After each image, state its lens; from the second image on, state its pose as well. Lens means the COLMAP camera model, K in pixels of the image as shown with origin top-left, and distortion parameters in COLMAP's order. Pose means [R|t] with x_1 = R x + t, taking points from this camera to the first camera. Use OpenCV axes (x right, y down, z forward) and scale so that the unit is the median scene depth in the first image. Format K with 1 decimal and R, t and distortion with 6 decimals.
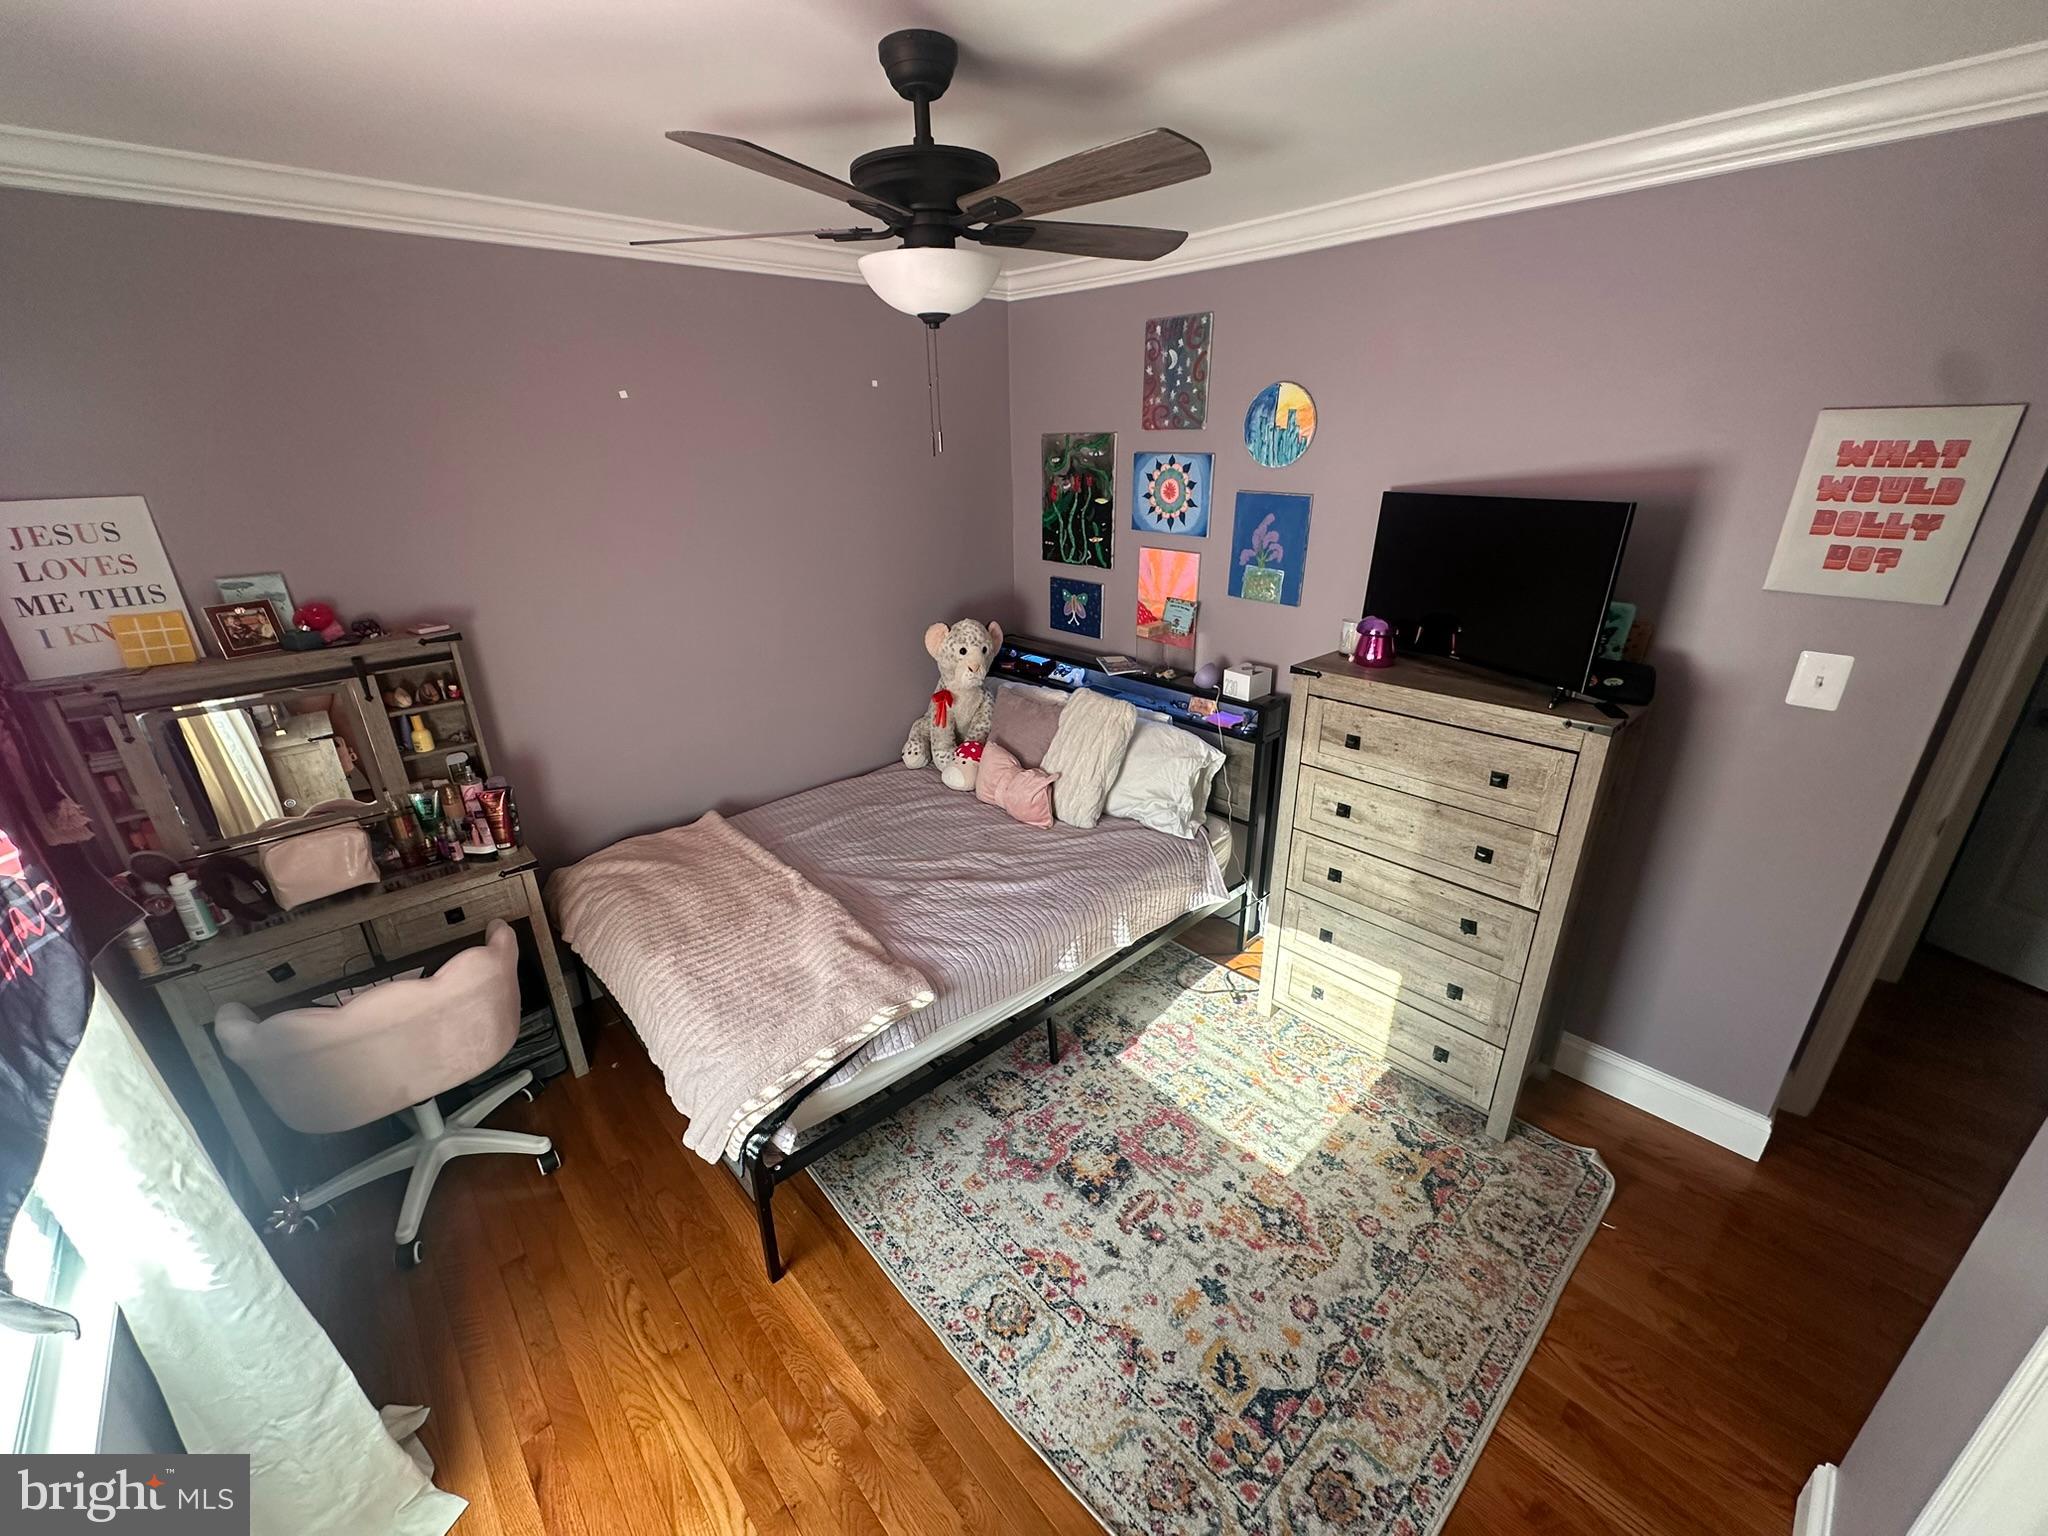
lens RADIAL K [[818.2, 0, 1023.1], [0, 818.2, 769.3], [0, 0, 1]] dist [-0.002877, 0.000094]
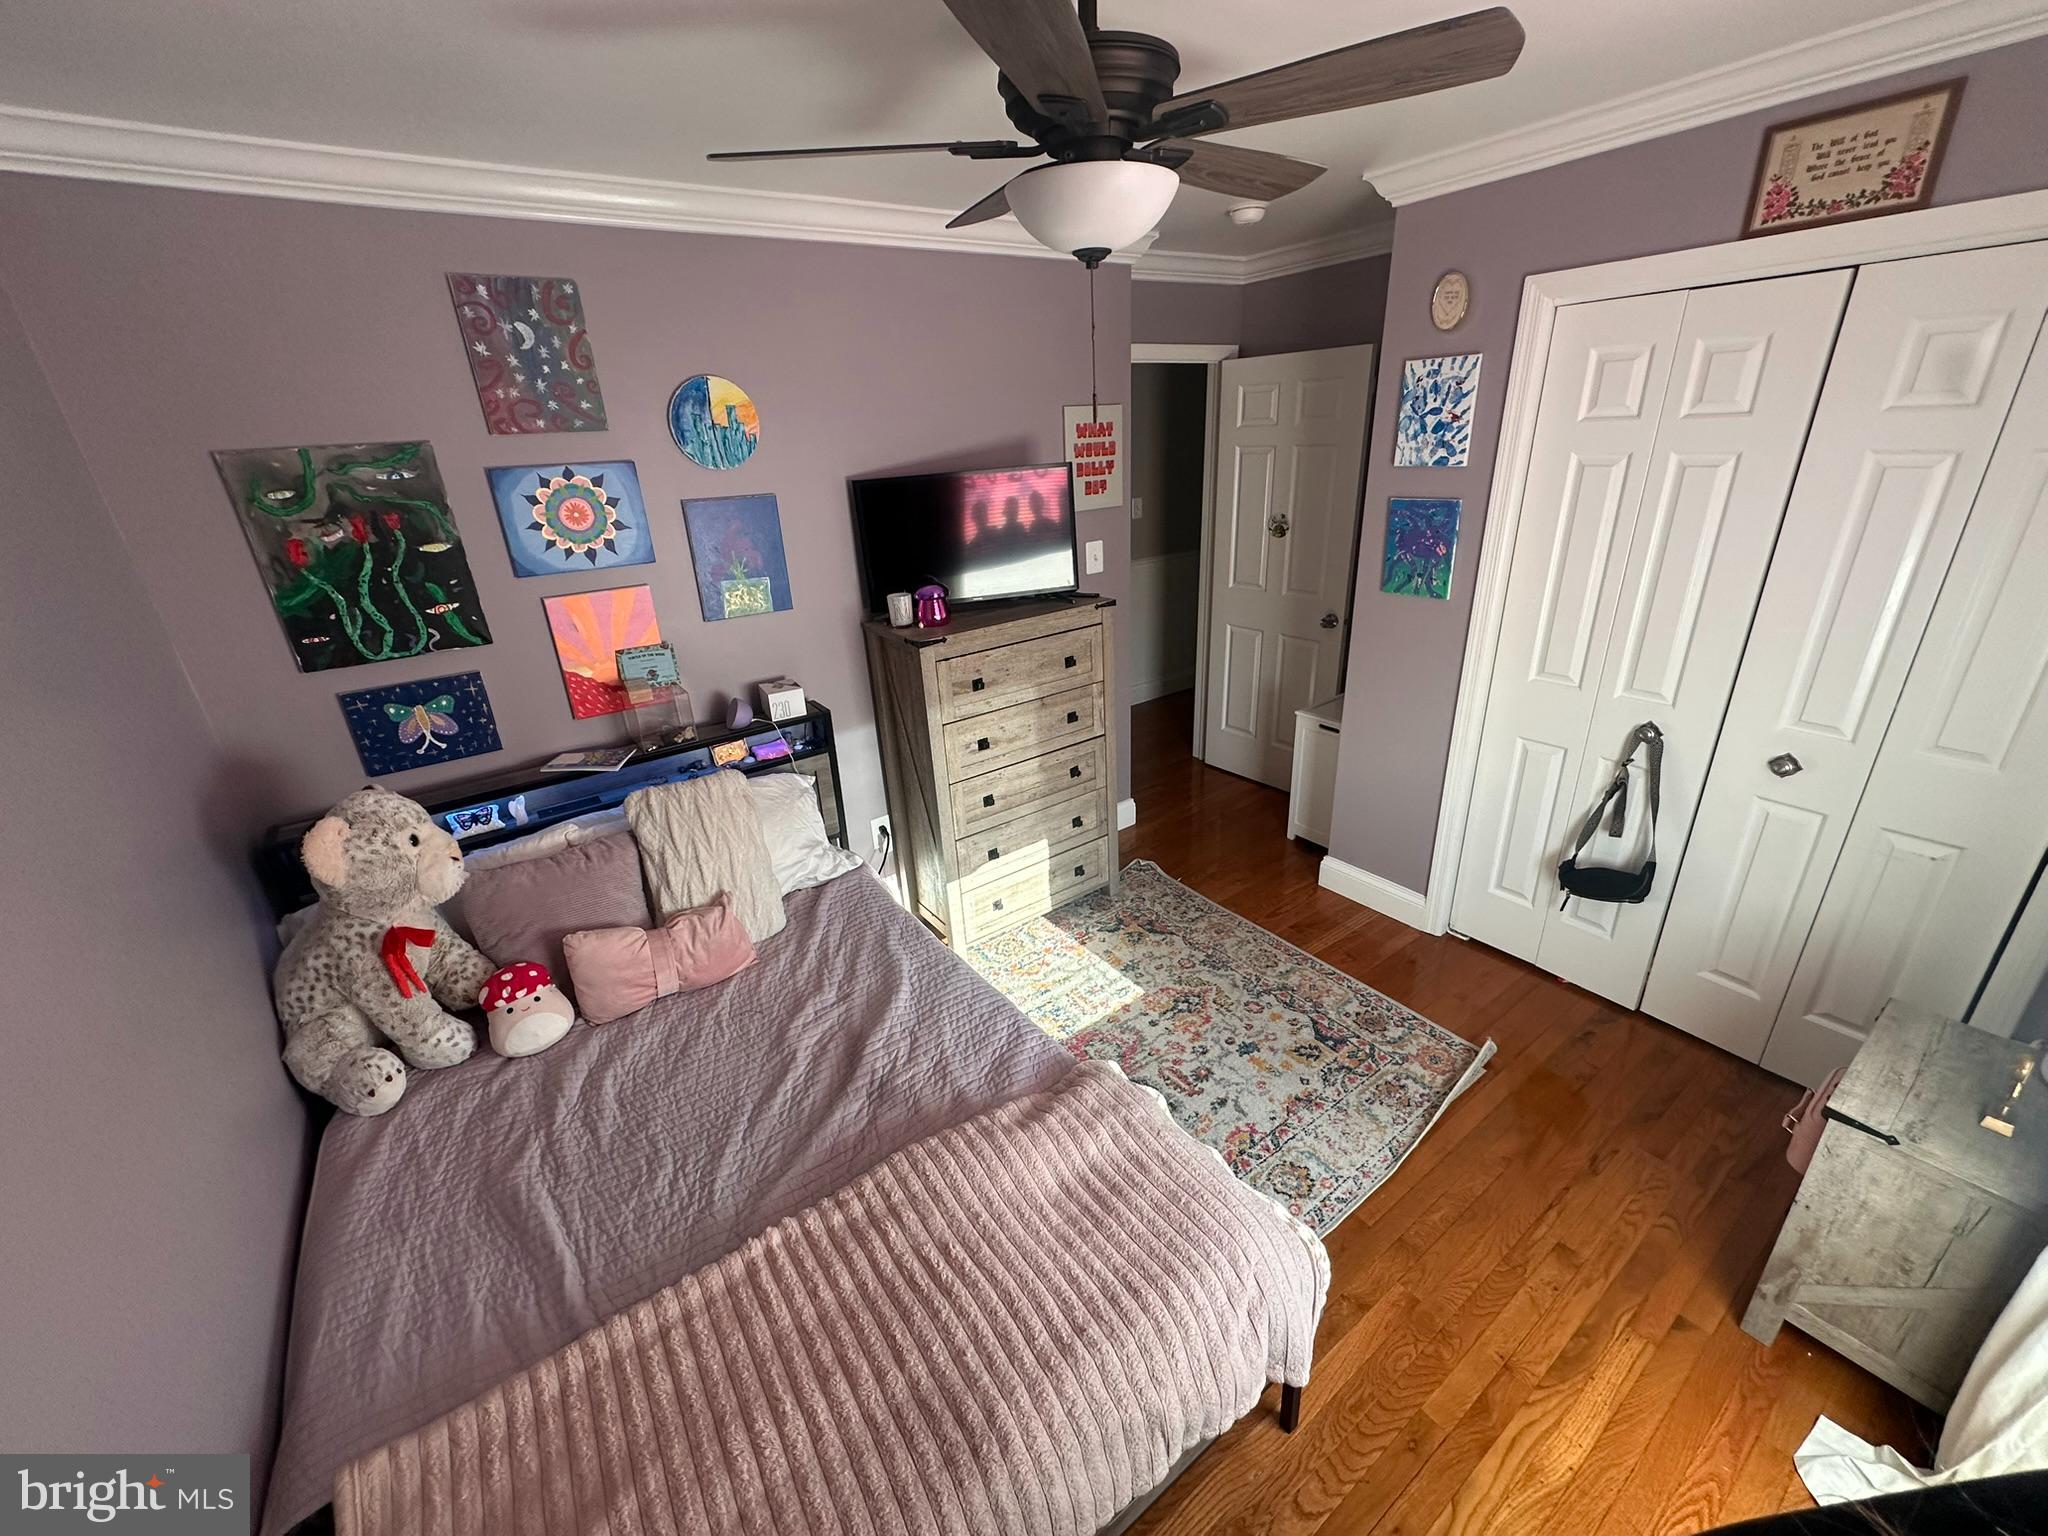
lens RADIAL K [[818.2, 0, 1024.8], [0, 818.2, 770.6], [0, 0, 1]] dist [-0.002877, 0.000094]
pose [[0.117197, -0.376315, 0.919050, -0.629450], [0.418101, 0.858114, 0.298048, -0.219670], [-0.900809, 0.349325, 0.257906, 0.599222]]
